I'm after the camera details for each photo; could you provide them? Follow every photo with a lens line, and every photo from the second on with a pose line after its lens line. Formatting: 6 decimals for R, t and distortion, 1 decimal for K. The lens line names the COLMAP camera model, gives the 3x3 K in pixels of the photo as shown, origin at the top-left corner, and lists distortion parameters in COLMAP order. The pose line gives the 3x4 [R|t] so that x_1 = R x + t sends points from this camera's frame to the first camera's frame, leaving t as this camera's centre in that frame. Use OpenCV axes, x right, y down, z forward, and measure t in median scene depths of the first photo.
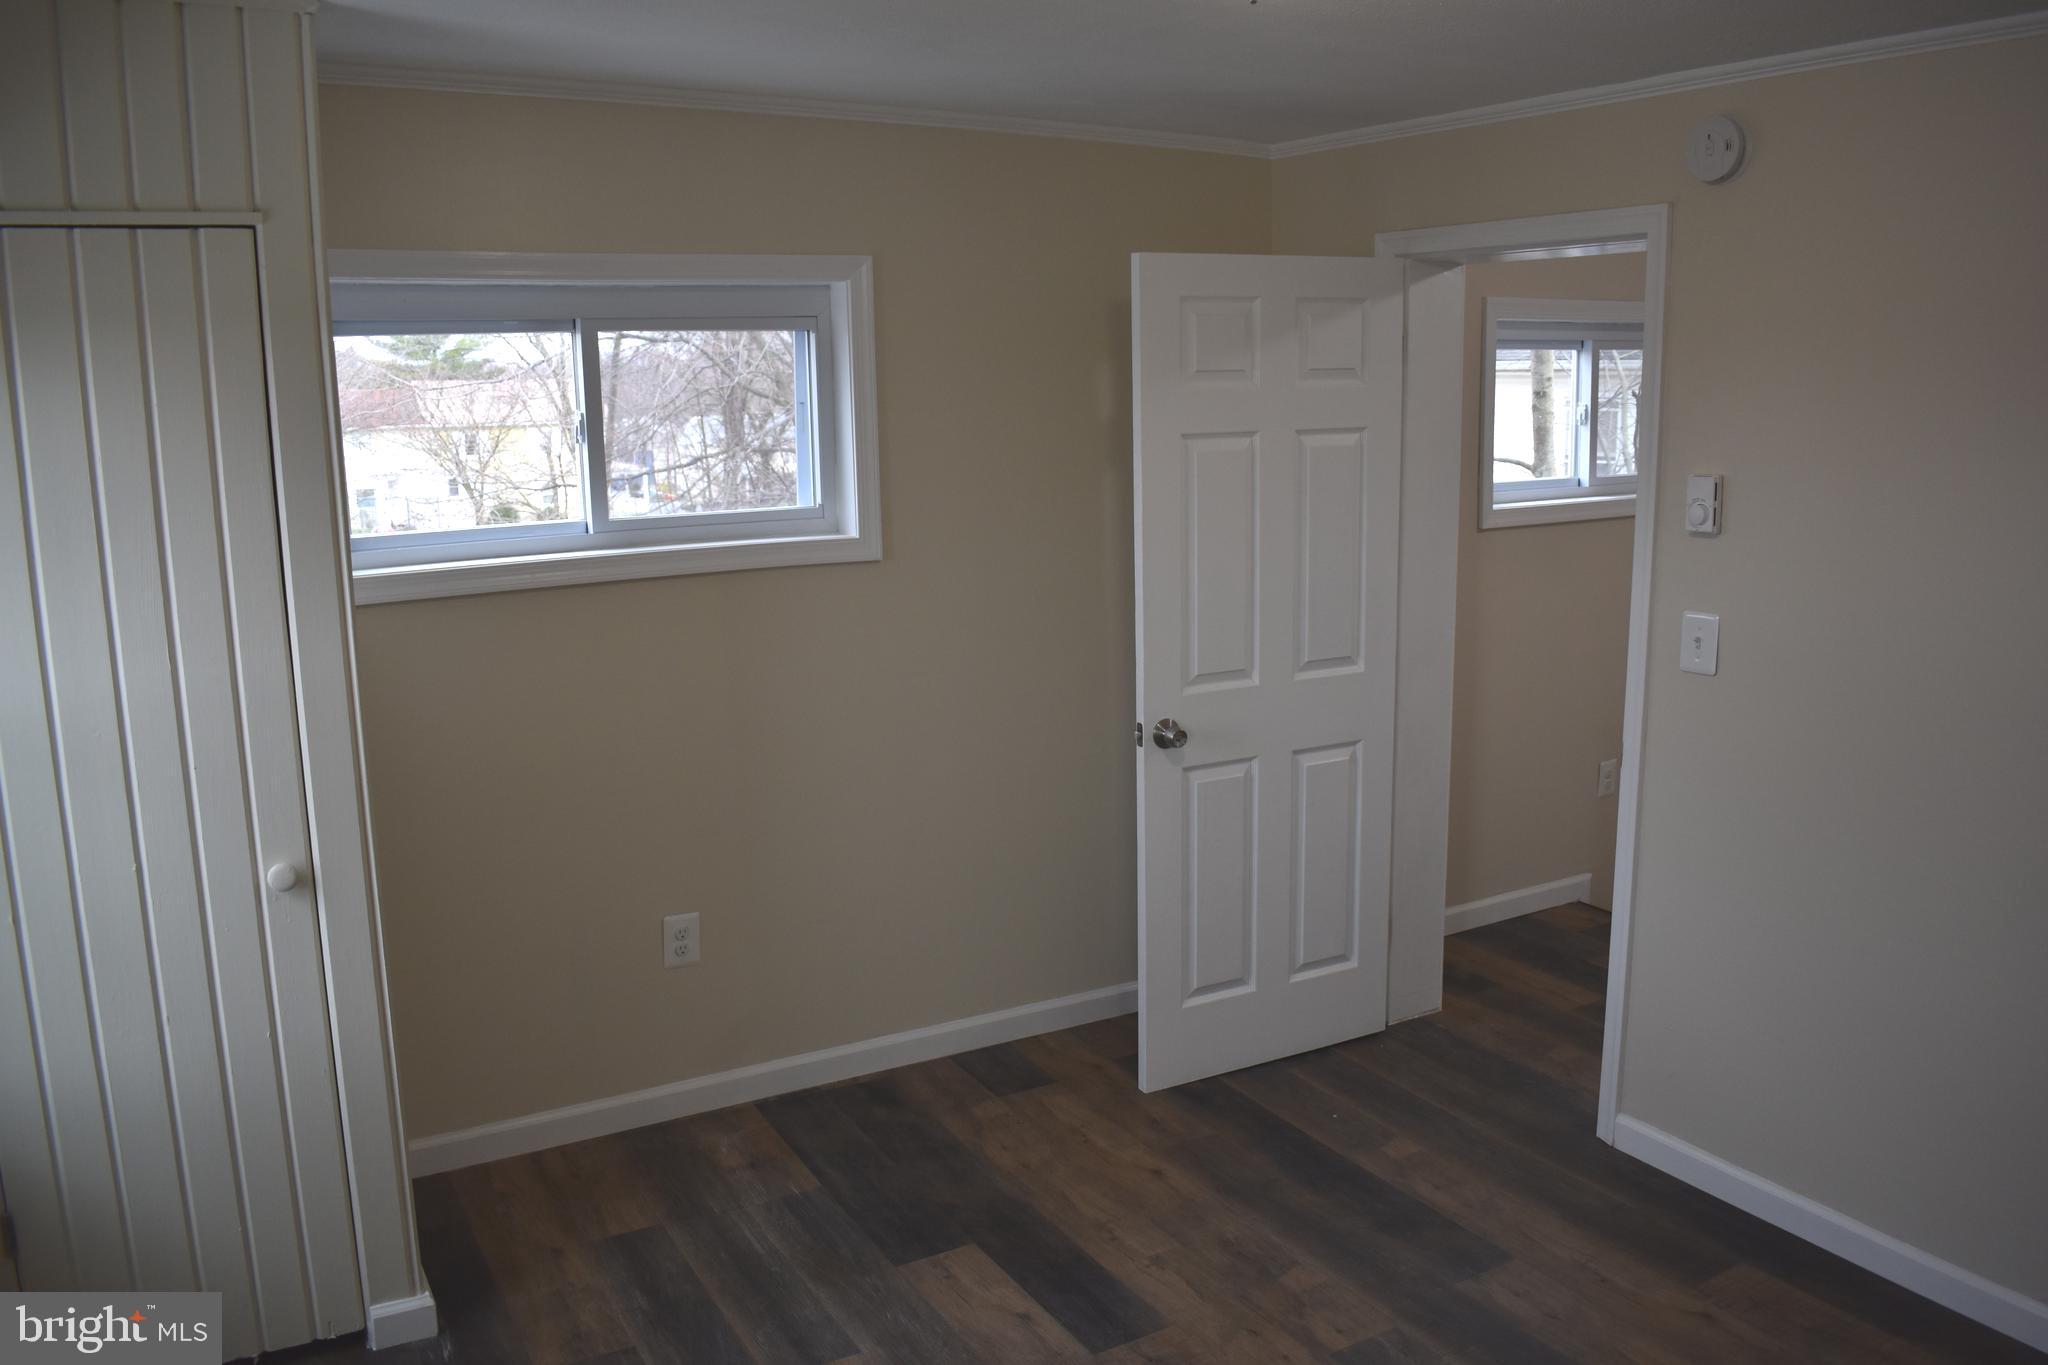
lens RADIAL K [[1603.2, 0, 1024.0], [0, 1603.2, 682.5], [0, 0, 1]] dist [-0.091283, 0.008740]
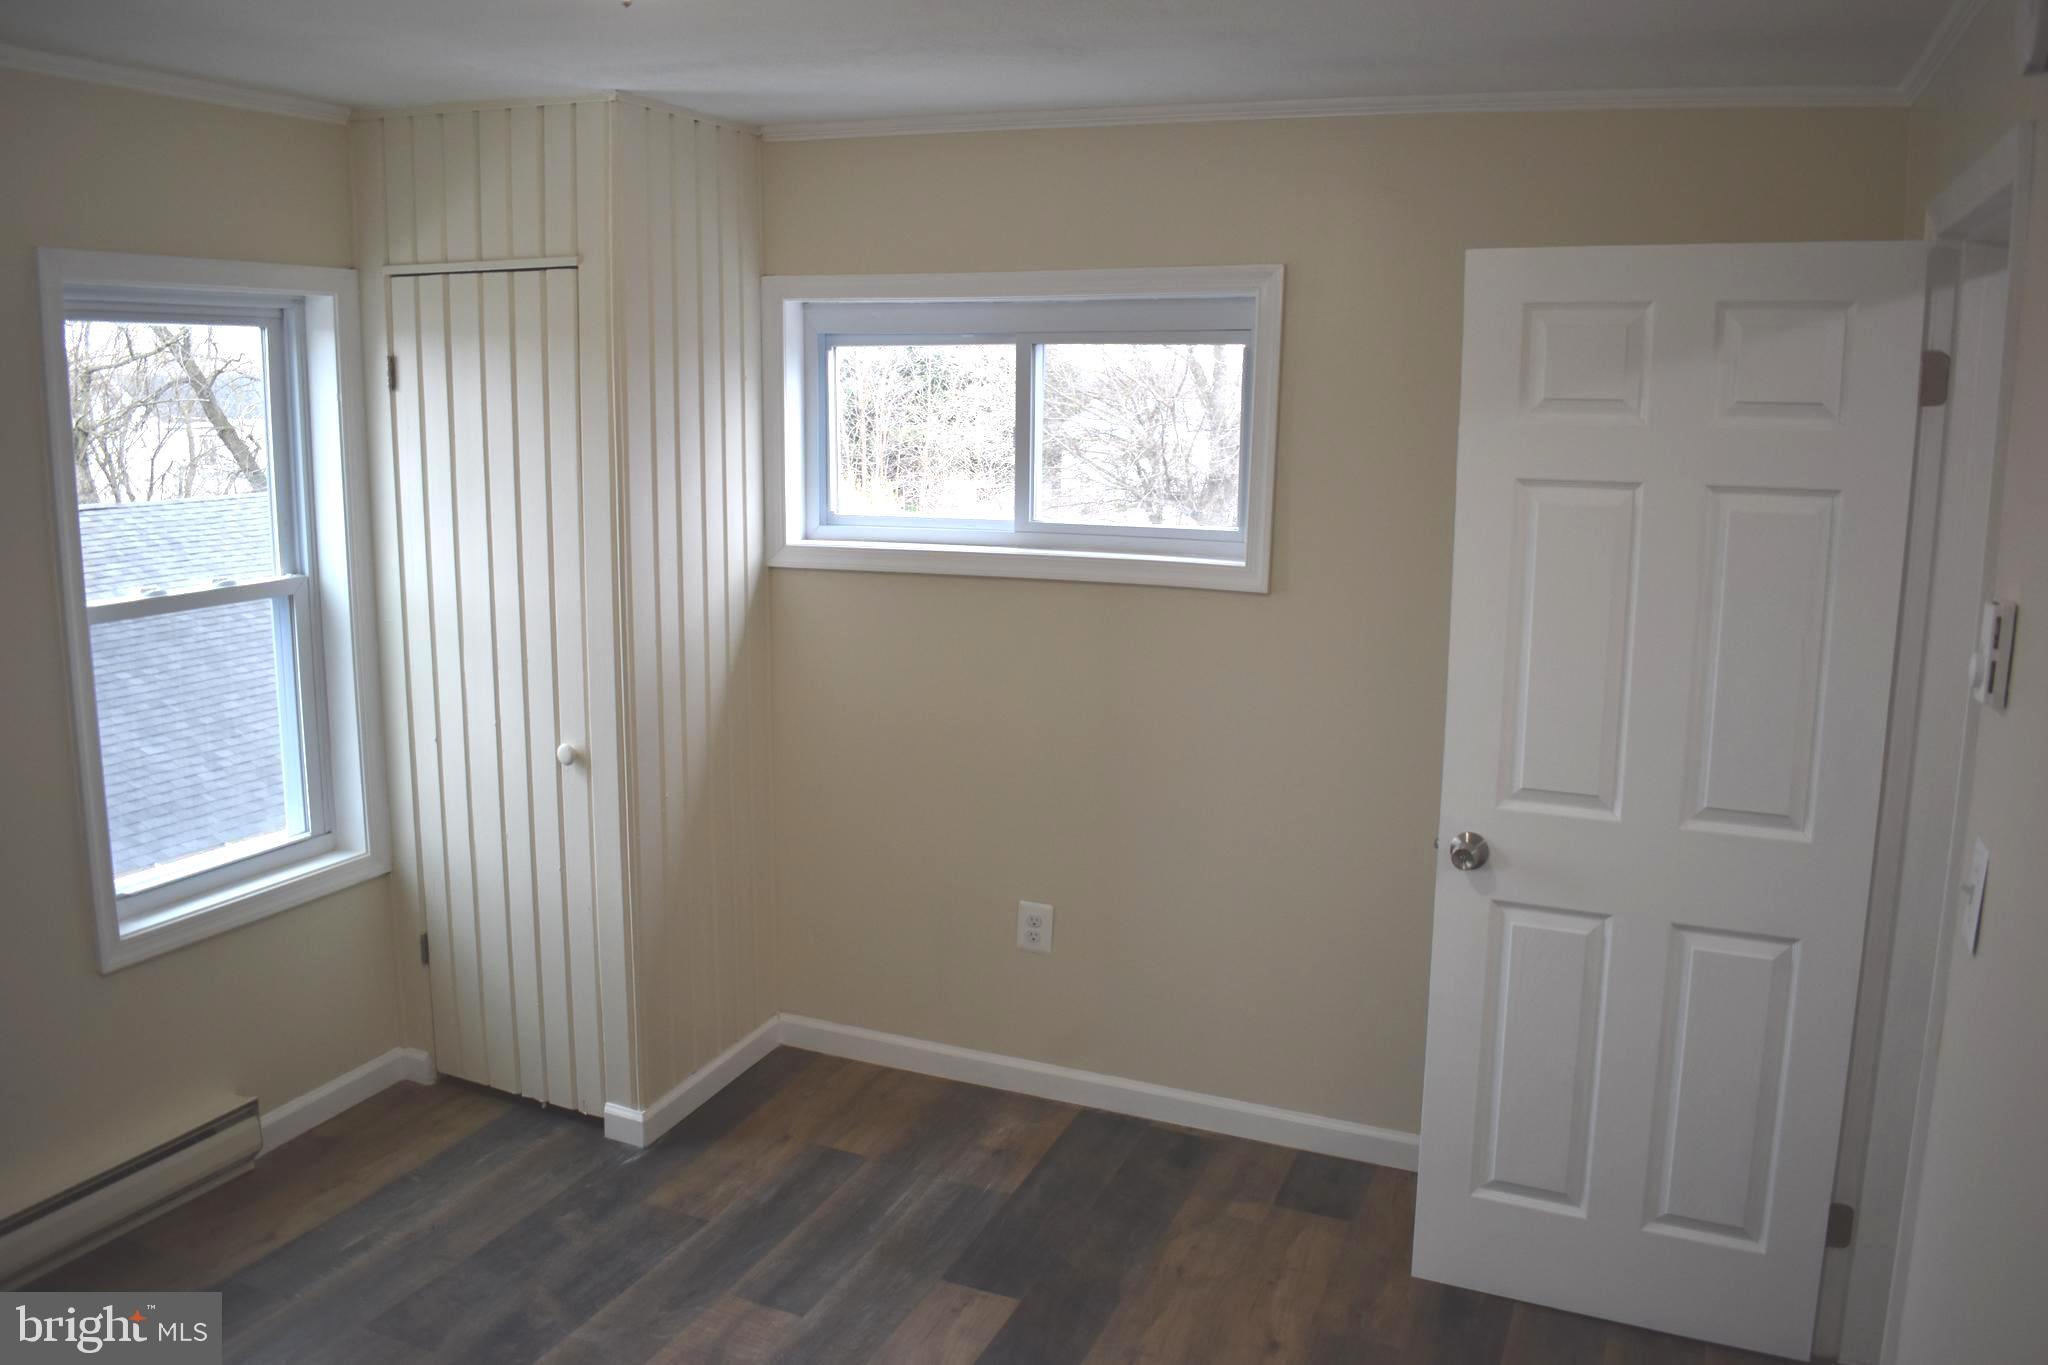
lens RADIAL K [[1603.2, 0, 1024.0], [0, 1603.2, 682.5], [0, 0, 1]] dist [-0.091283, 0.008740]
pose [[0.592135, 0.164815, -0.788804, 0.583797], [-0.168826, 0.982511, 0.078555, -0.077330], [0.787956, 0.086655, 0.609604, 0.342955]]
